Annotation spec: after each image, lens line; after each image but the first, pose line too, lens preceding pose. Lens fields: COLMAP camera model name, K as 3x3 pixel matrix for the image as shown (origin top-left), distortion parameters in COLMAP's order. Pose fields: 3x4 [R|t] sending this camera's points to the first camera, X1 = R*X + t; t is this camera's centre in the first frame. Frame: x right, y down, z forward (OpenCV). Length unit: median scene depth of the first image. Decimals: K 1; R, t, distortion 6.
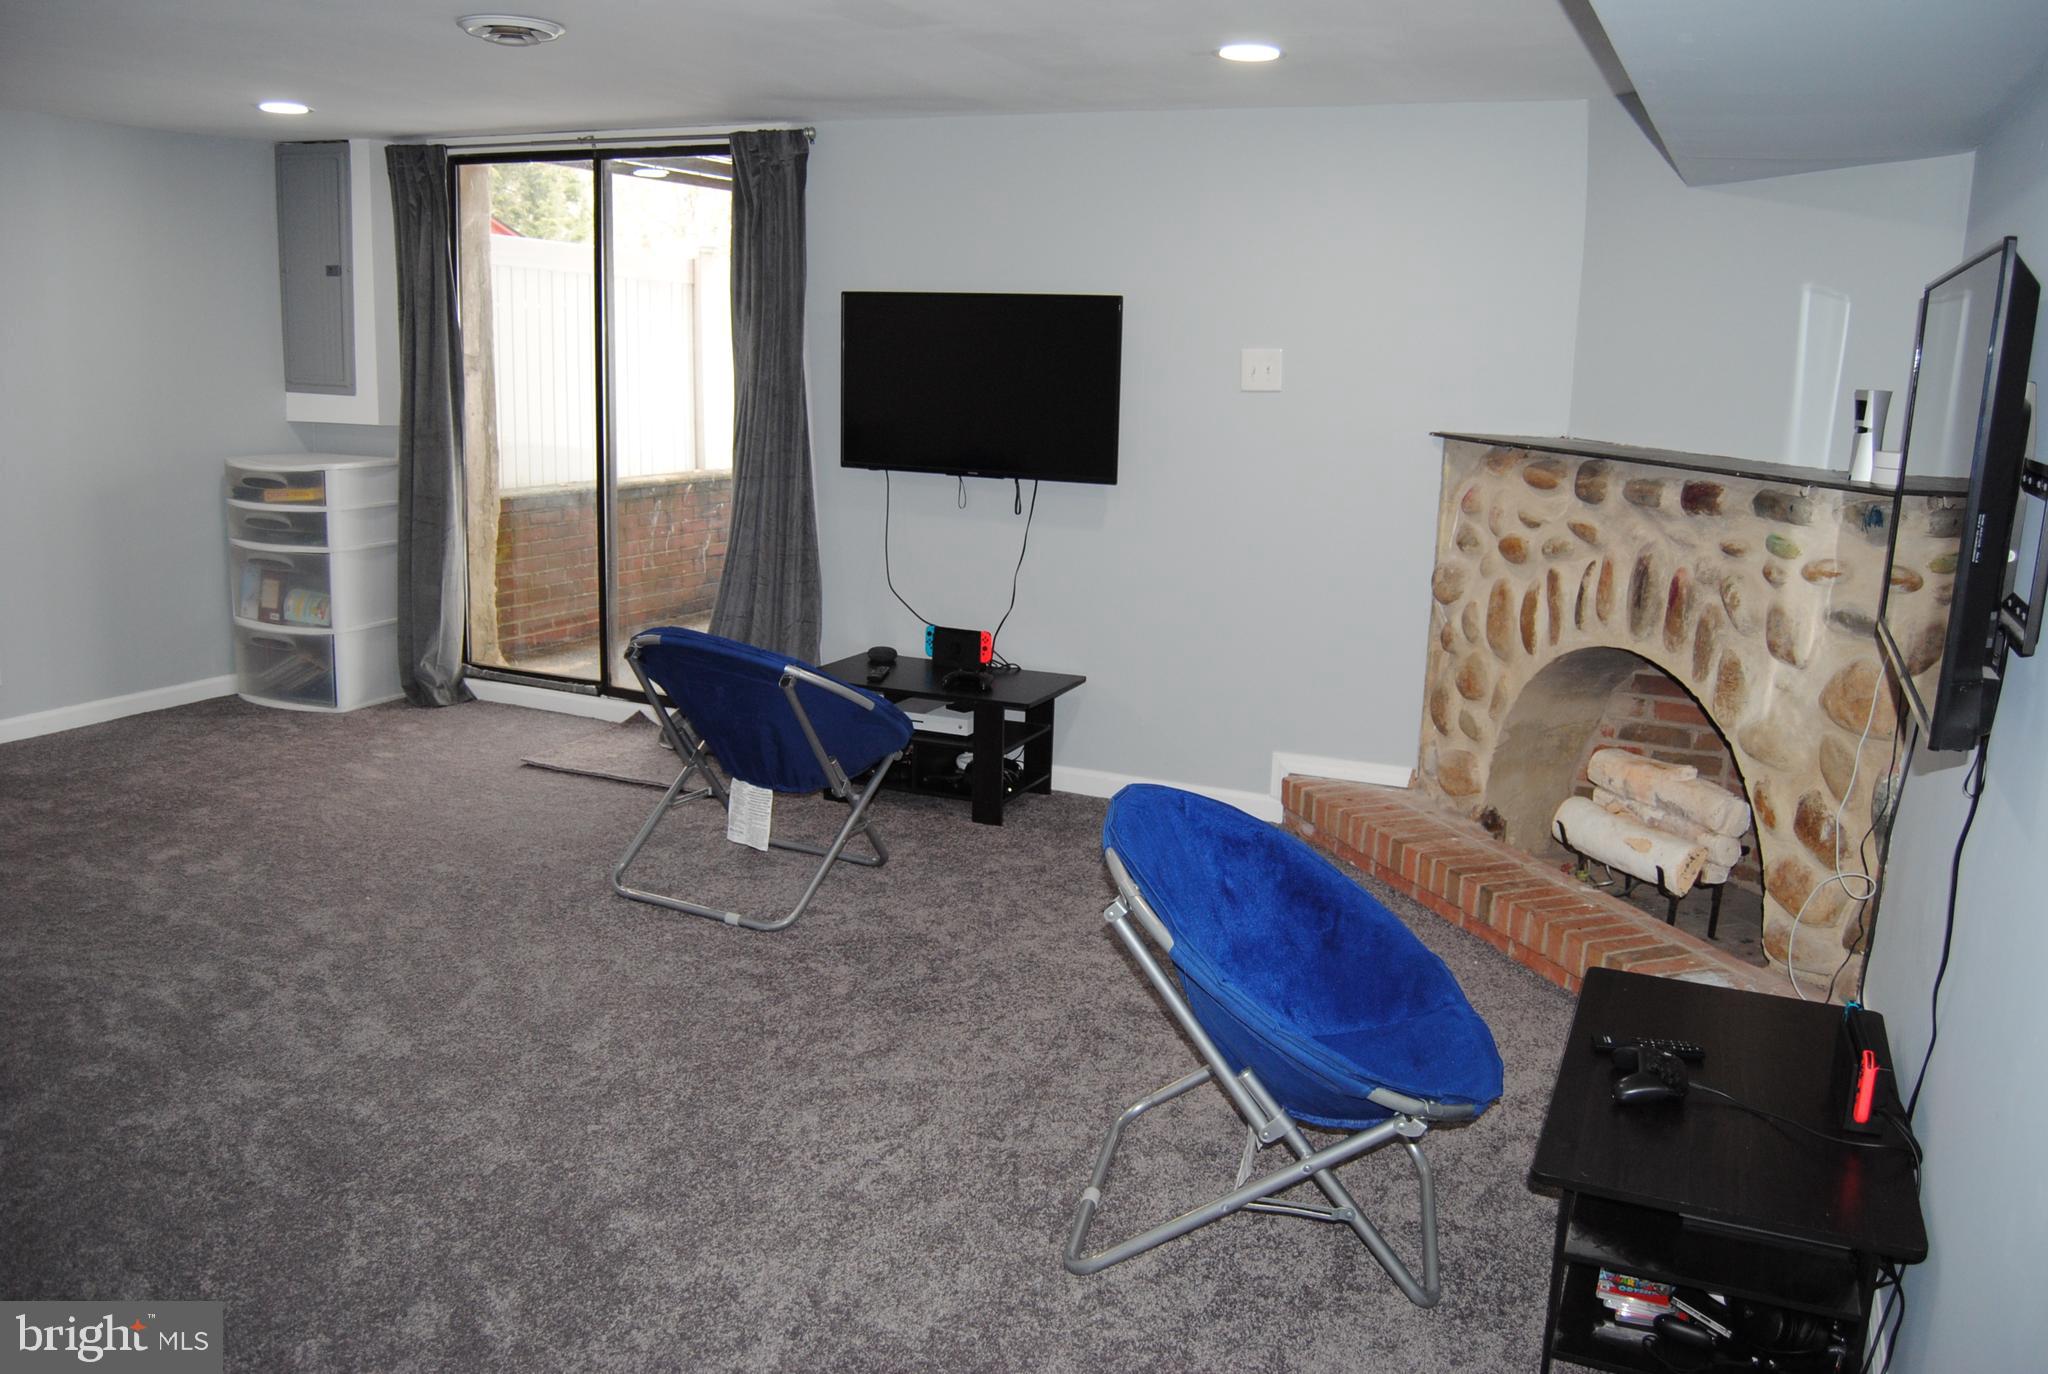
lens RADIAL K [[1605.9, 0, 1036.1], [0, 1605.9, 682.1], [0, 0, 1]] dist [-0.096416, 0.035880]
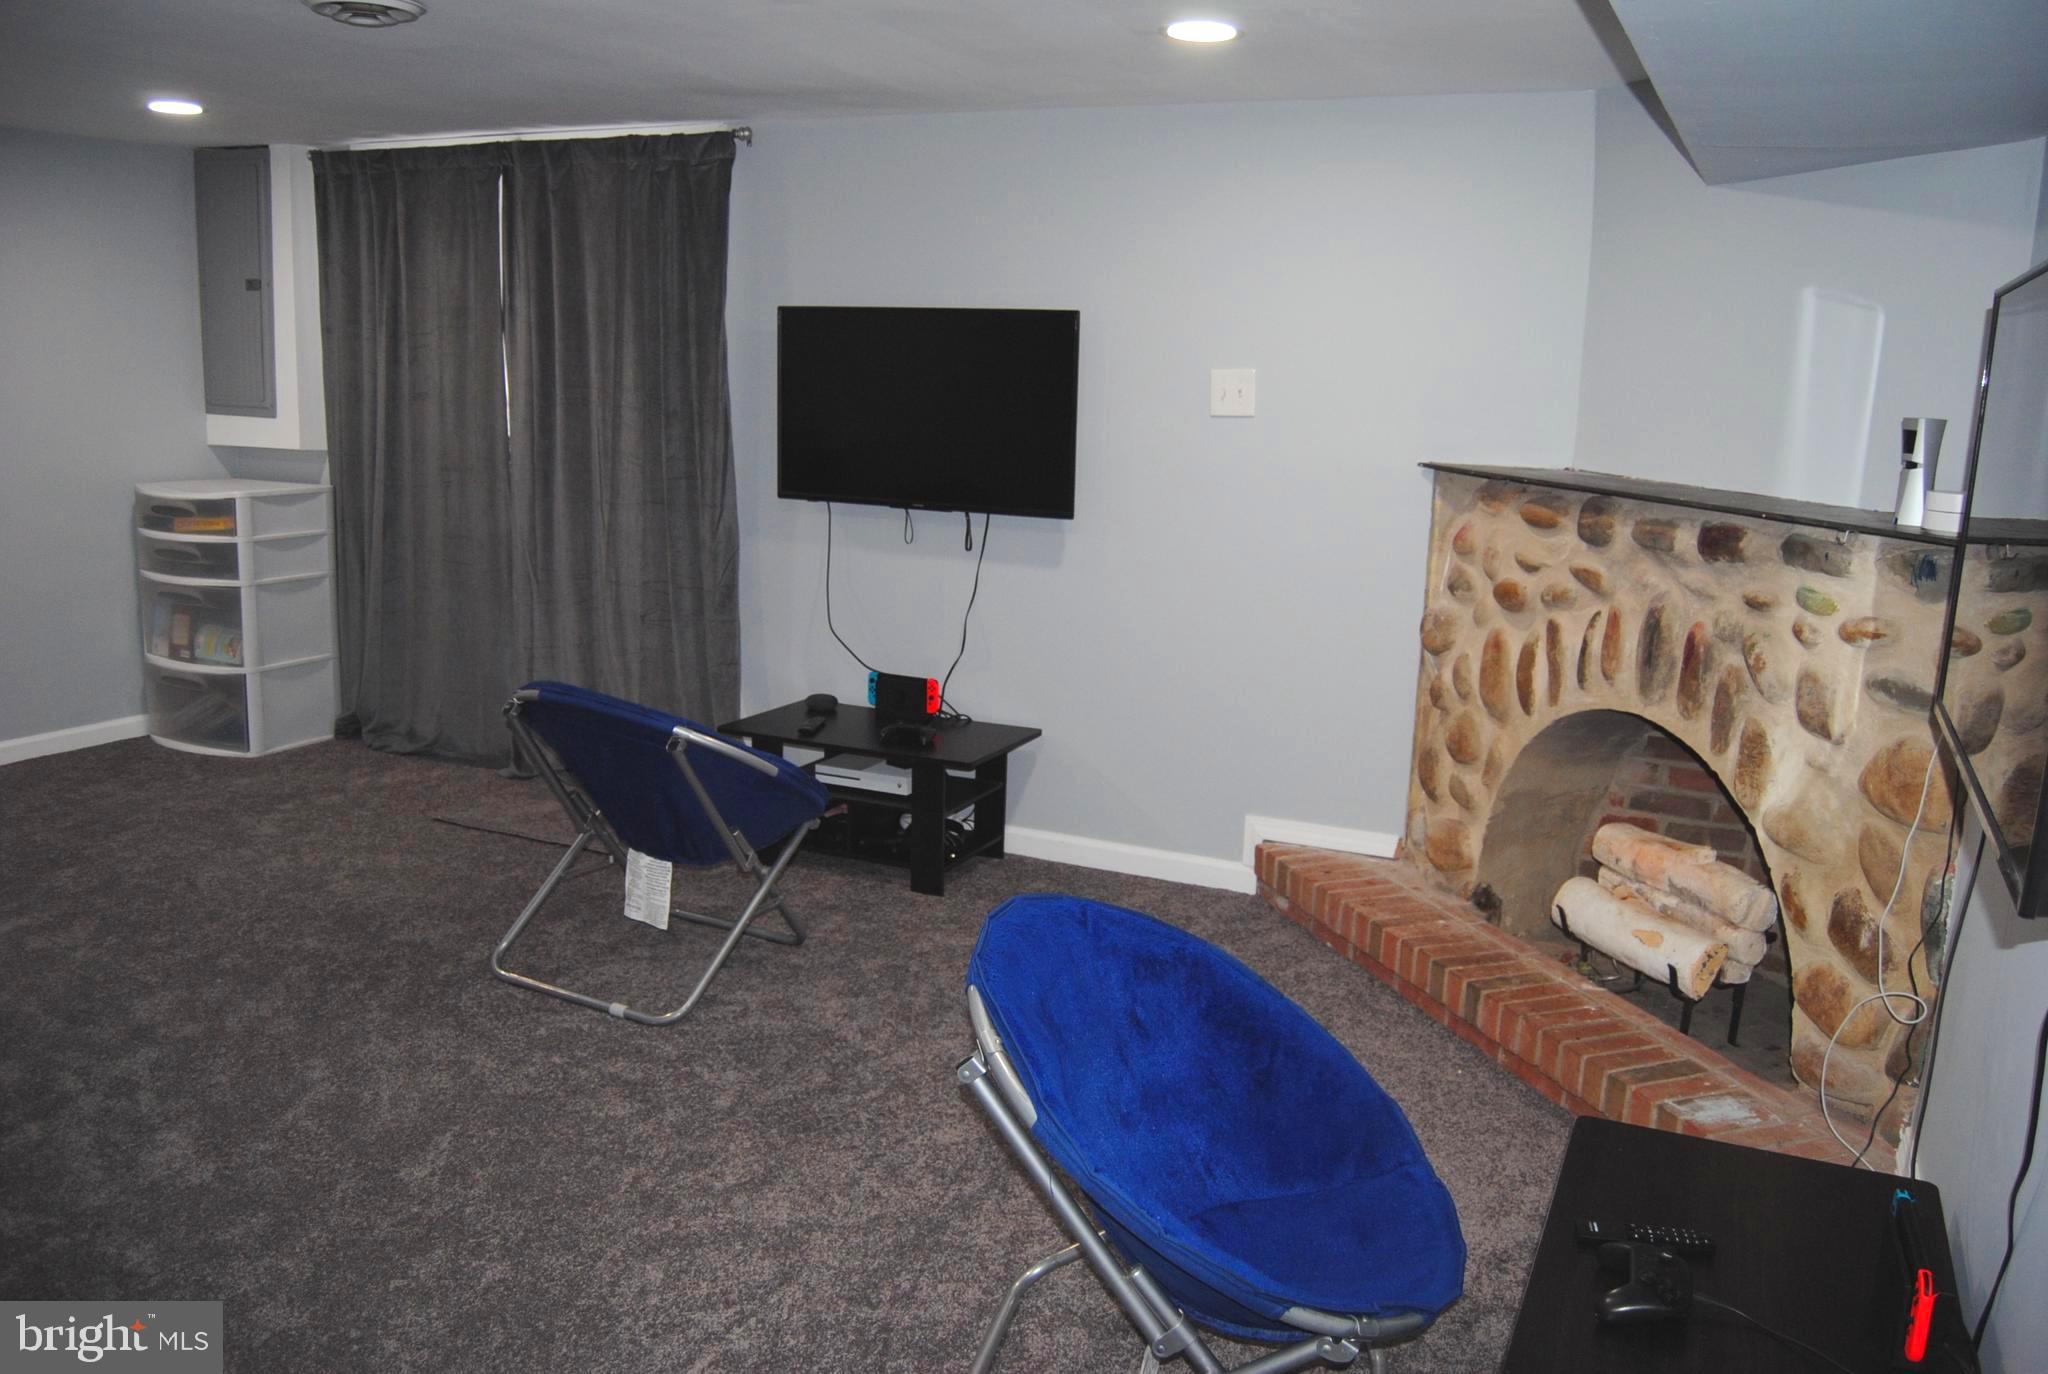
lens RADIAL K [[1605.9, 0, 1036.1], [0, 1605.9, 682.1], [0, 0, 1]] dist [-0.096416, 0.035880]
pose [[0.999844, 0.005921, -0.016637, 0.061275], [-0.006143, 0.999892, -0.013322, -0.026110], [0.016556, 0.013422, 0.999773, 0.131547]]
